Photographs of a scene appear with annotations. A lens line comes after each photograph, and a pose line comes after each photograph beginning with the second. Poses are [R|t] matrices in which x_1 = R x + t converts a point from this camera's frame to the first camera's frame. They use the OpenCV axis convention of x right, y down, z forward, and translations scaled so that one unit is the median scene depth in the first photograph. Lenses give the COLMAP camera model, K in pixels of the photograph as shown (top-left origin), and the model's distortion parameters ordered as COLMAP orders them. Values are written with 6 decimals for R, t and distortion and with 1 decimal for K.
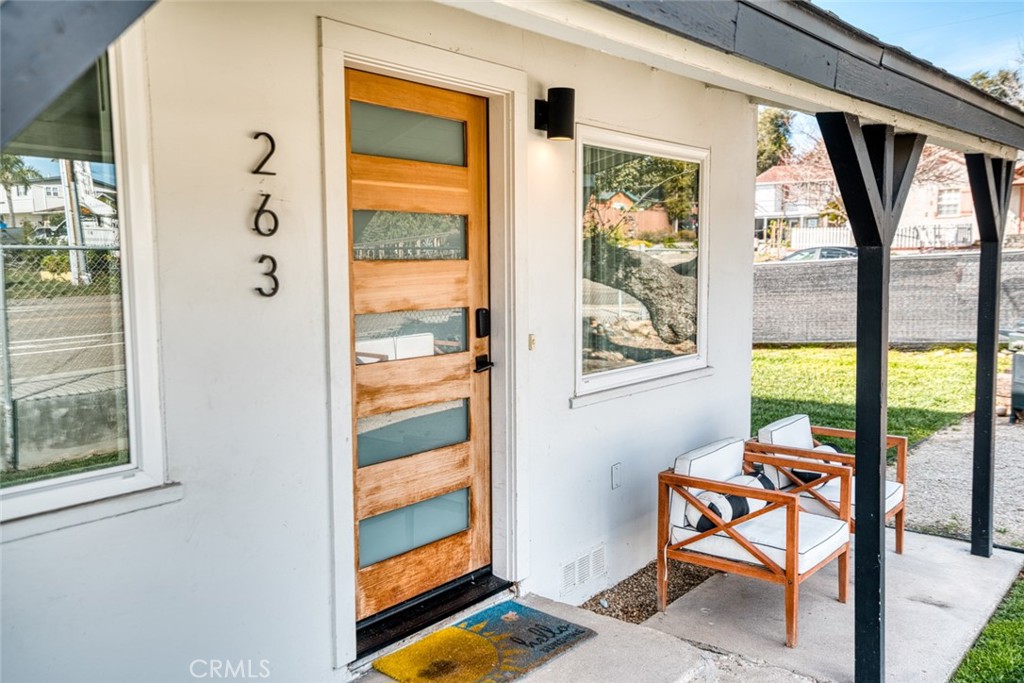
lens RADIAL K [[857.0, 0, 507.7], [0, 857.0, 342.7], [0, 0, 1]] dist [0.065934, 0.044053]
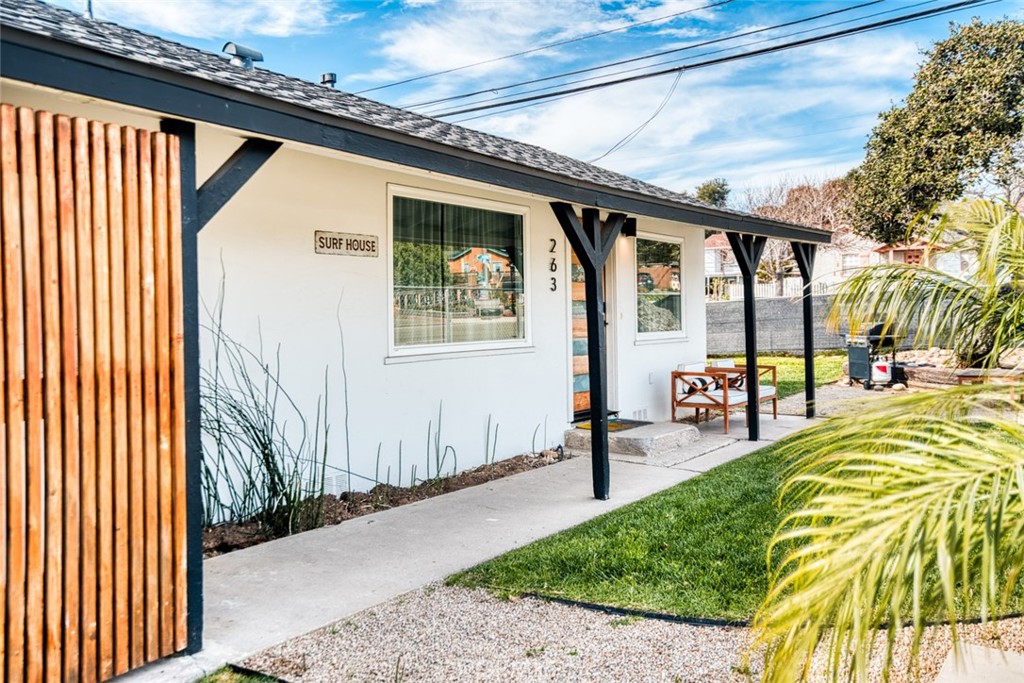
lens RADIAL K [[857.0, 0, 514.3], [0, 857.0, 321.6], [0, 0, 1]] dist [0.065934, 0.044053]
pose [[0.997778, -0.006873, 0.066264, -0.428829], [0.013169, 0.995386, -0.095047, 0.238103], [-0.065304, 0.095708, 0.993265, -1.400693]]
